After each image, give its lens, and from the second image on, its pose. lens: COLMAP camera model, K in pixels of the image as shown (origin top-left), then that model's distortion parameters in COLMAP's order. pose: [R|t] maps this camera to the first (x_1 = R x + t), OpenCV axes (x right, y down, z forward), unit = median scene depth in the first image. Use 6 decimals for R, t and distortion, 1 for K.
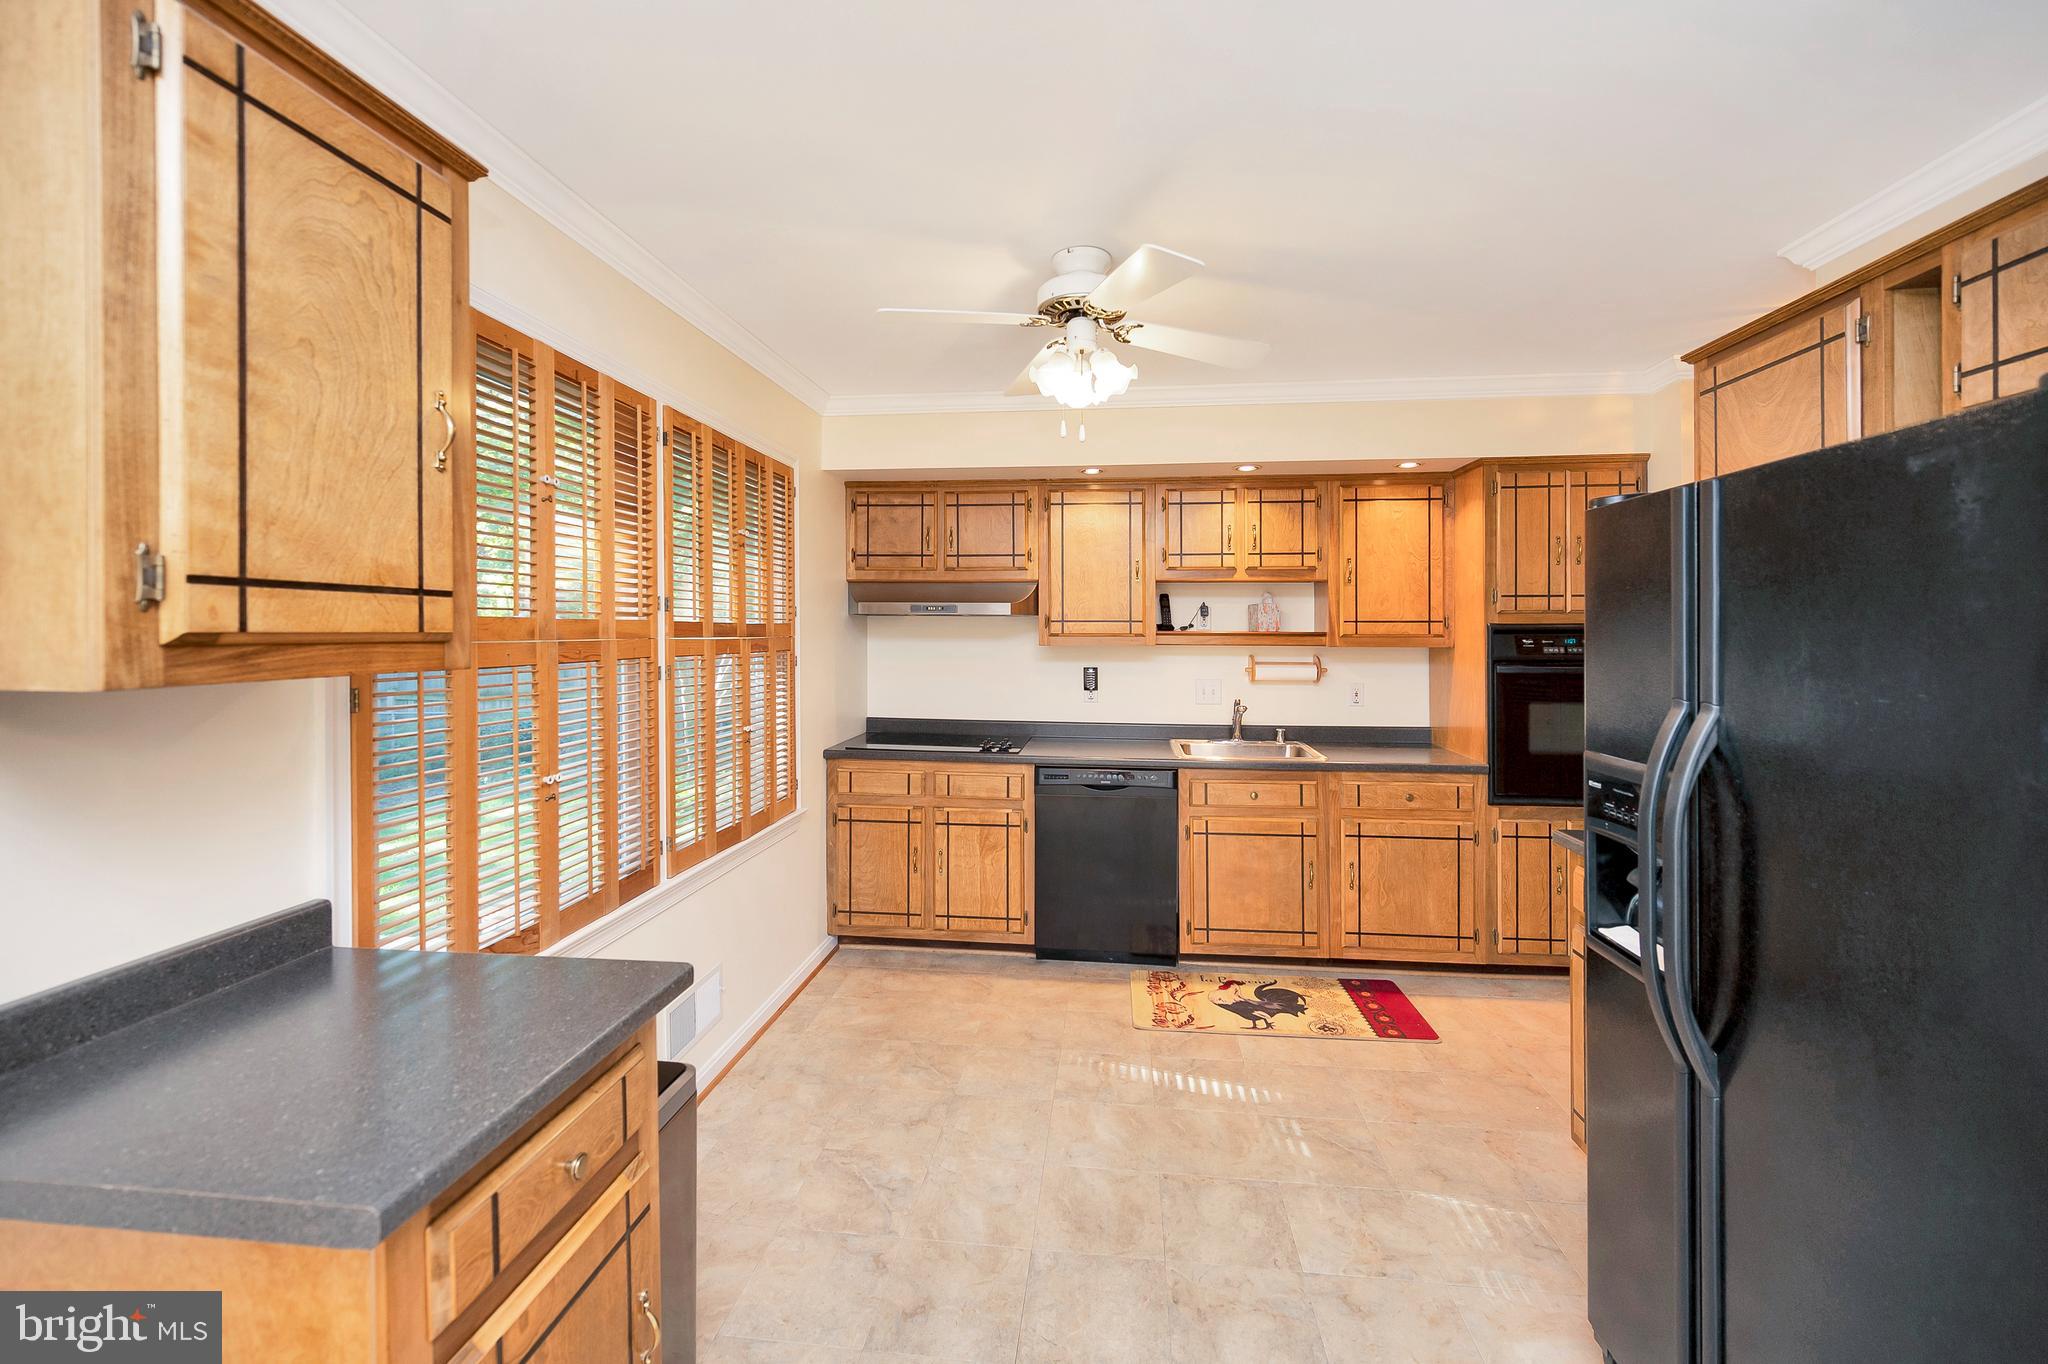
lens RADIAL K [[831.8, 0, 1028.1], [0, 831.8, 625.0], [0, 0, 1]] dist [-0.001732, -0.000553]
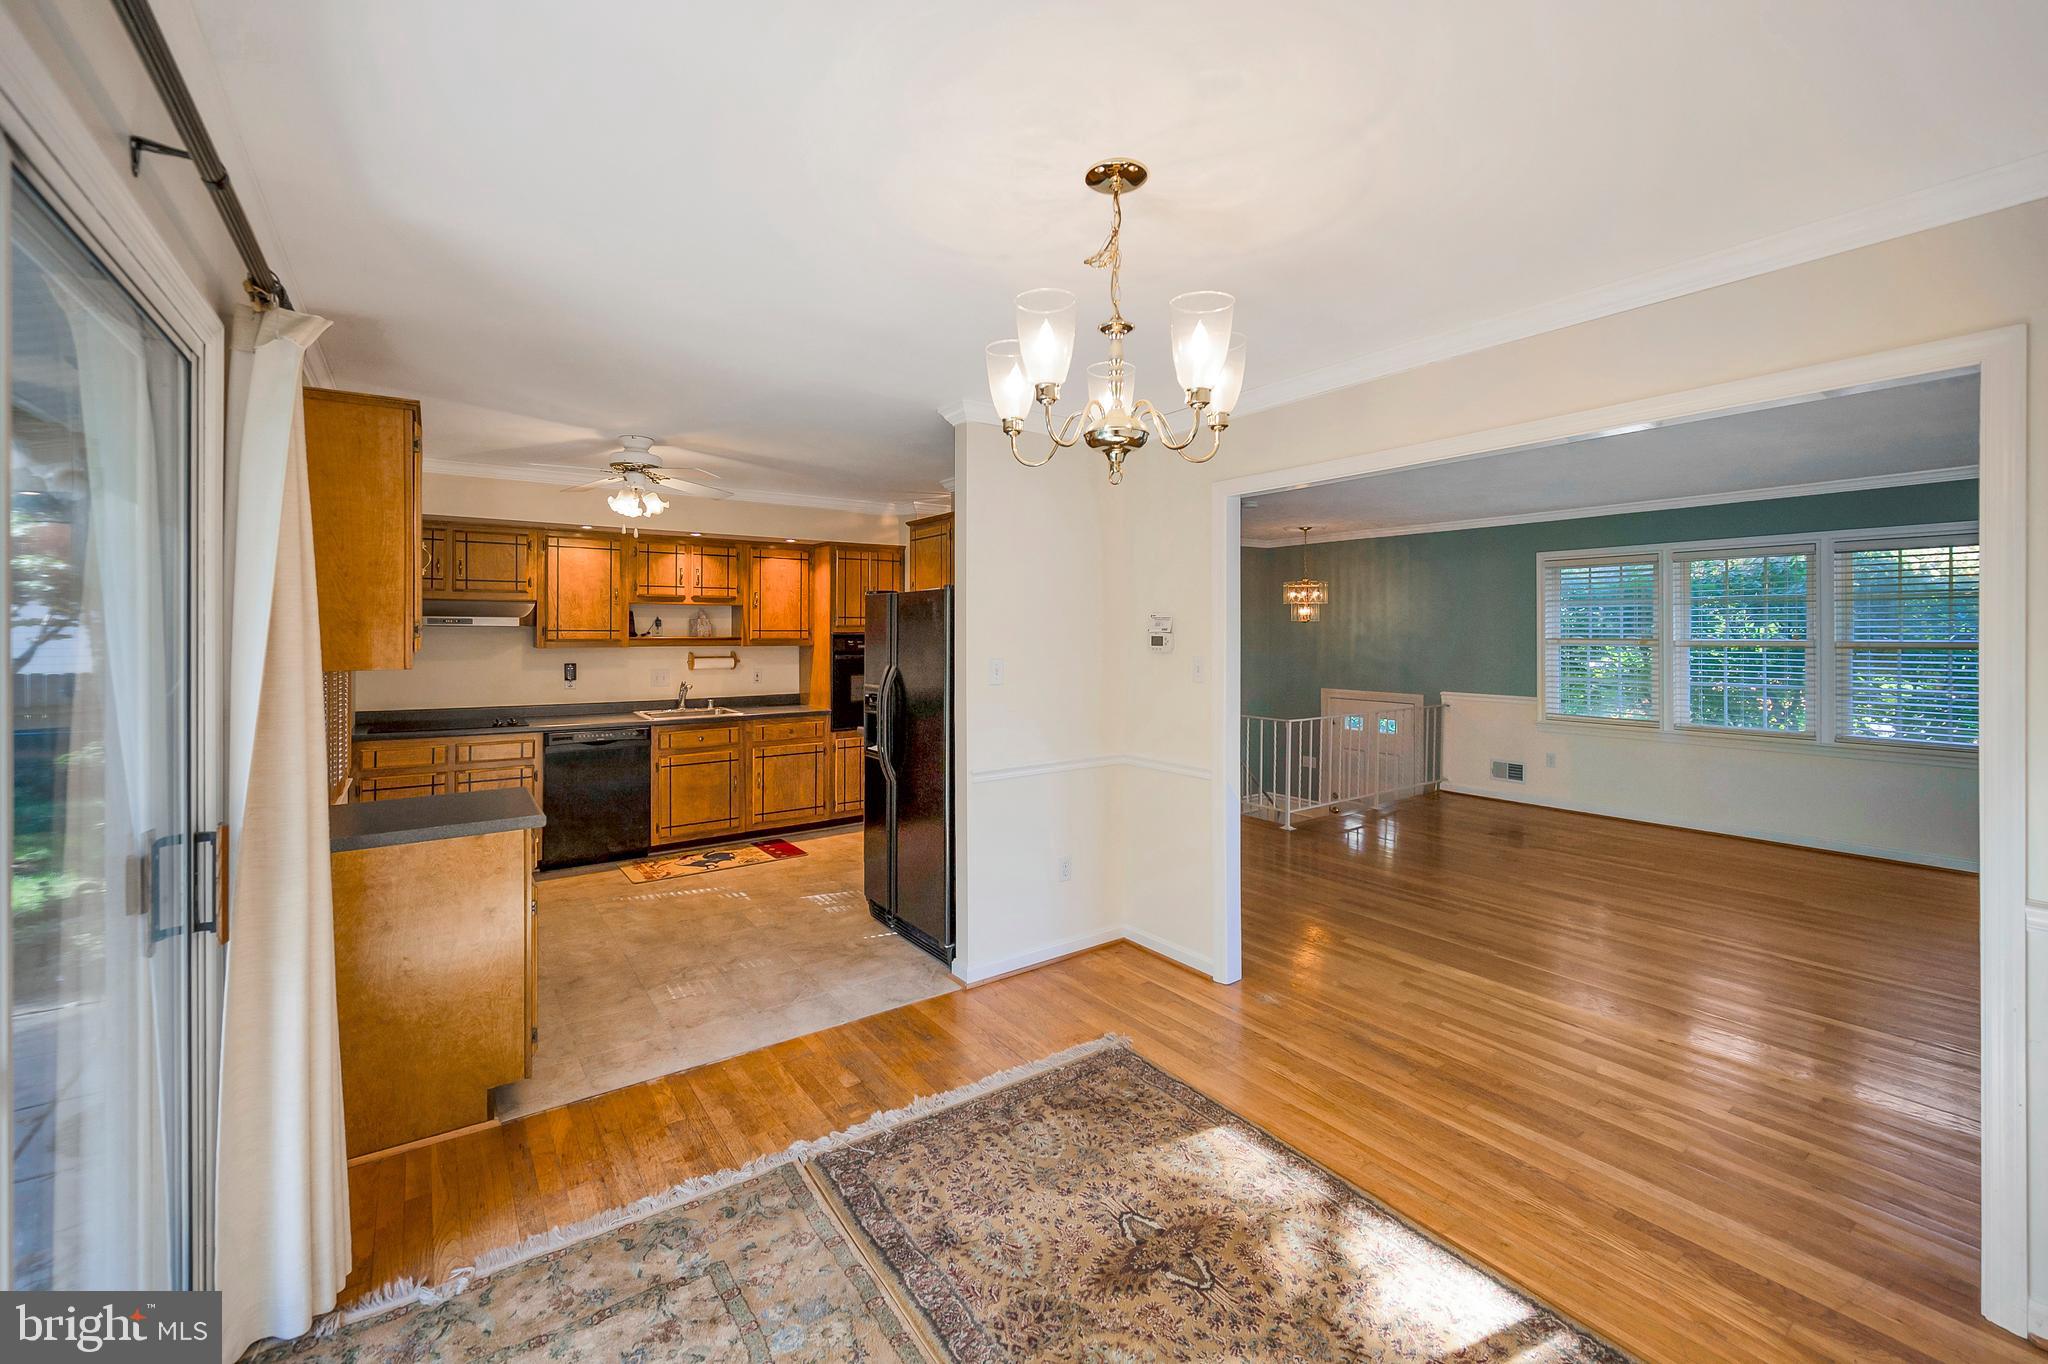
lens RADIAL K [[831.8, 0, 1016.5], [0, 831.8, 635.7], [0, 0, 1]] dist [-0.001732, -0.000553]
pose [[0.747856, -0.004429, 0.663846, -0.327346], [-0.005704, 0.999898, 0.013097, -0.019467], [-0.663837, -0.013582, 0.747754, -0.586354]]
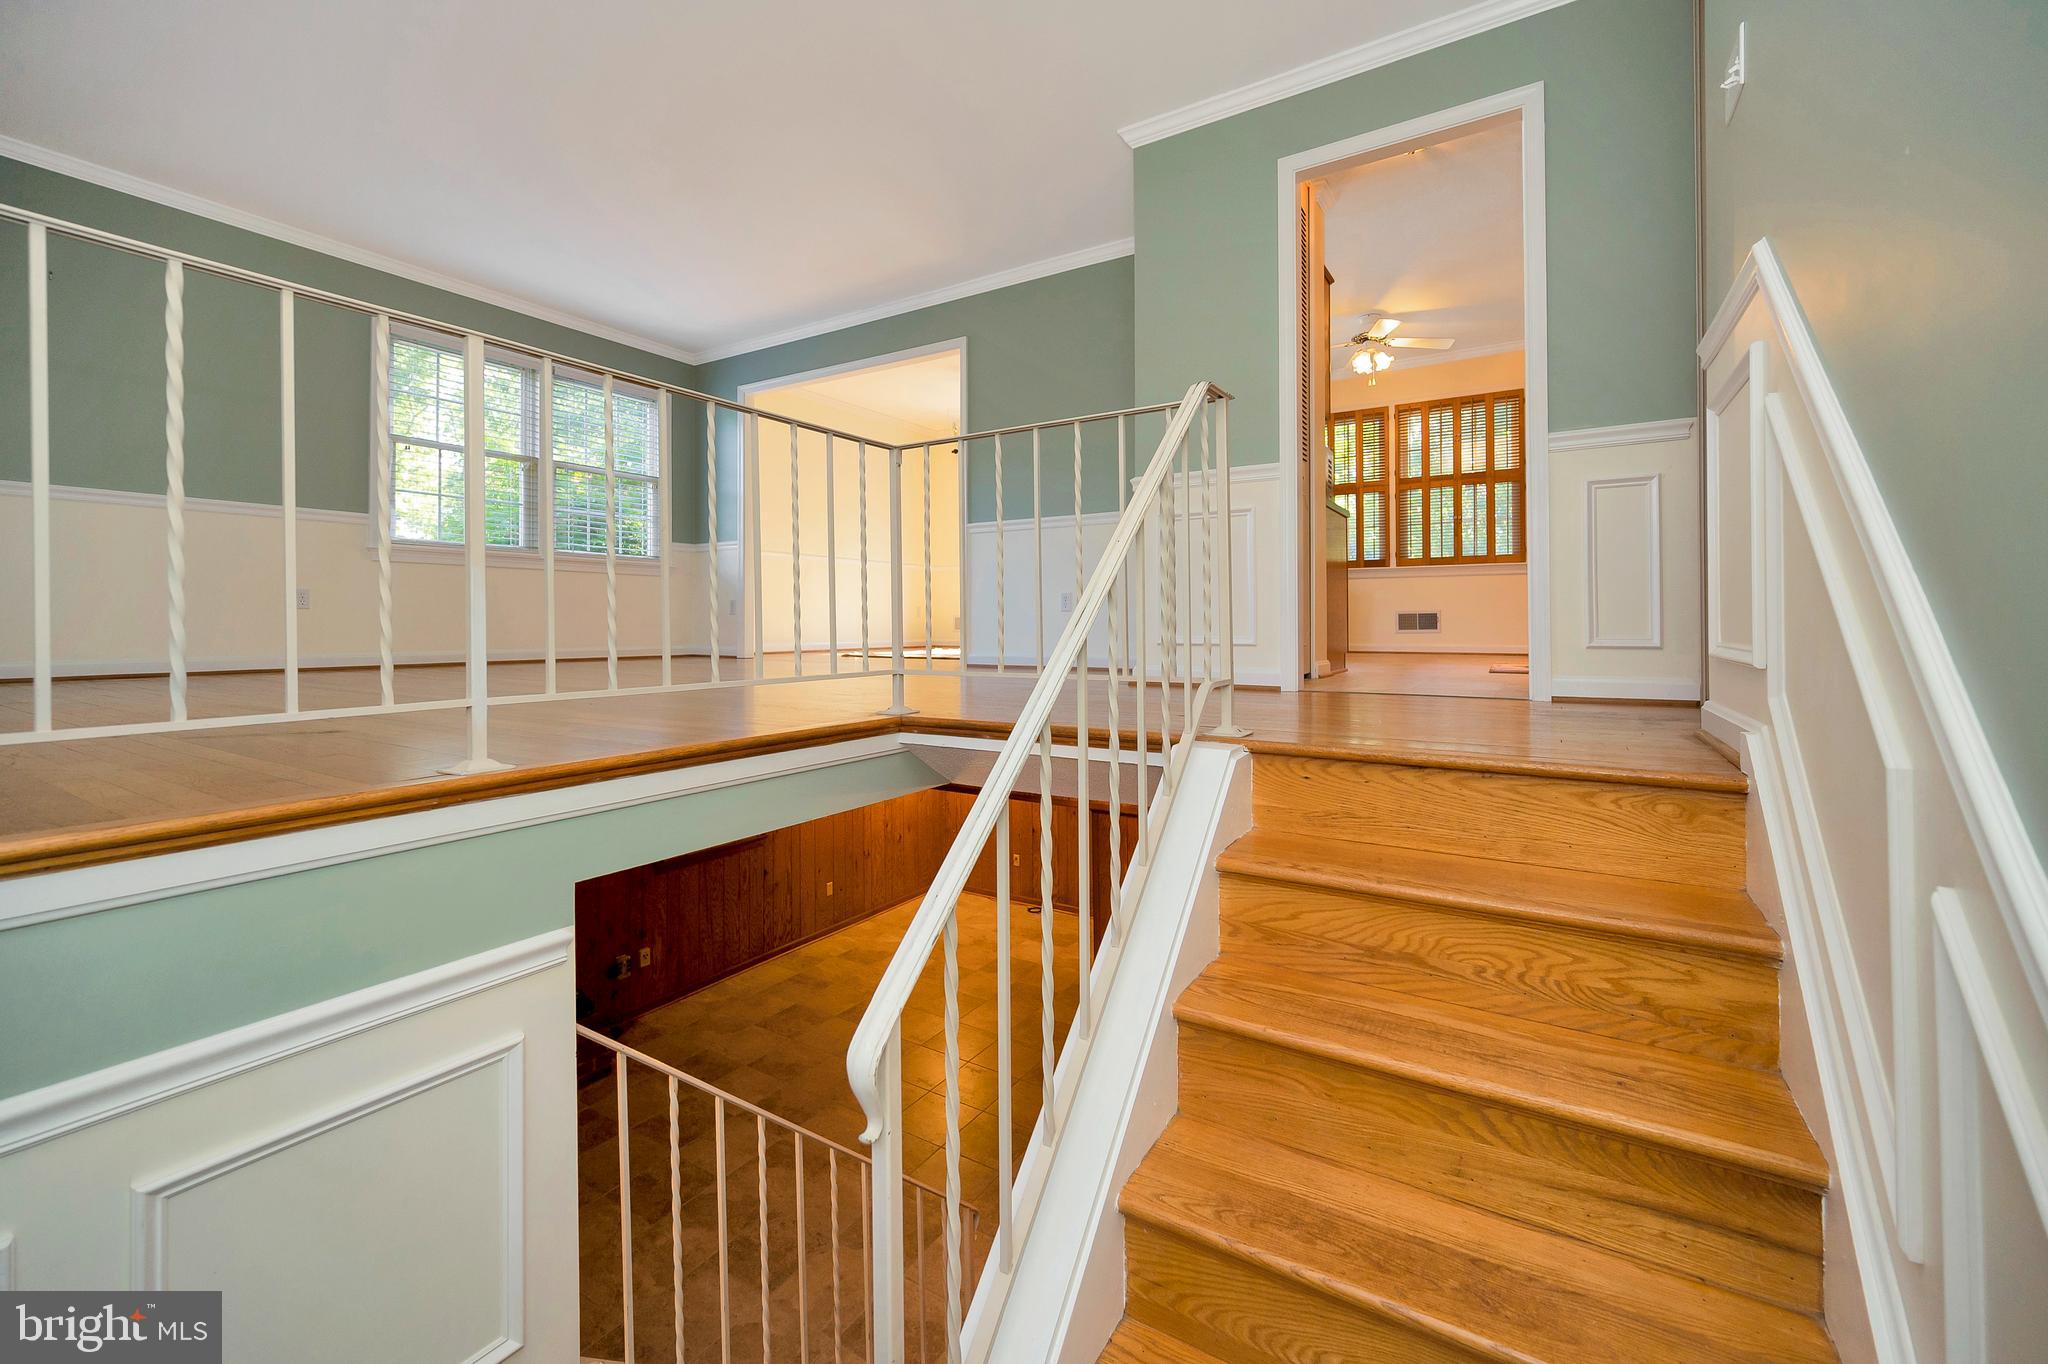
lens RADIAL K [[831.8, 0, 1016.2], [0, 831.8, 639.6], [0, 0, 1]] dist [-0.001732, -0.000553]
pose [[-0.442990, 0.012089, -0.896445, 1.837296], [0.014003, 0.999880, 0.006564, 0.344496], [0.896417, -0.009645, -0.443106, 0.723940]]
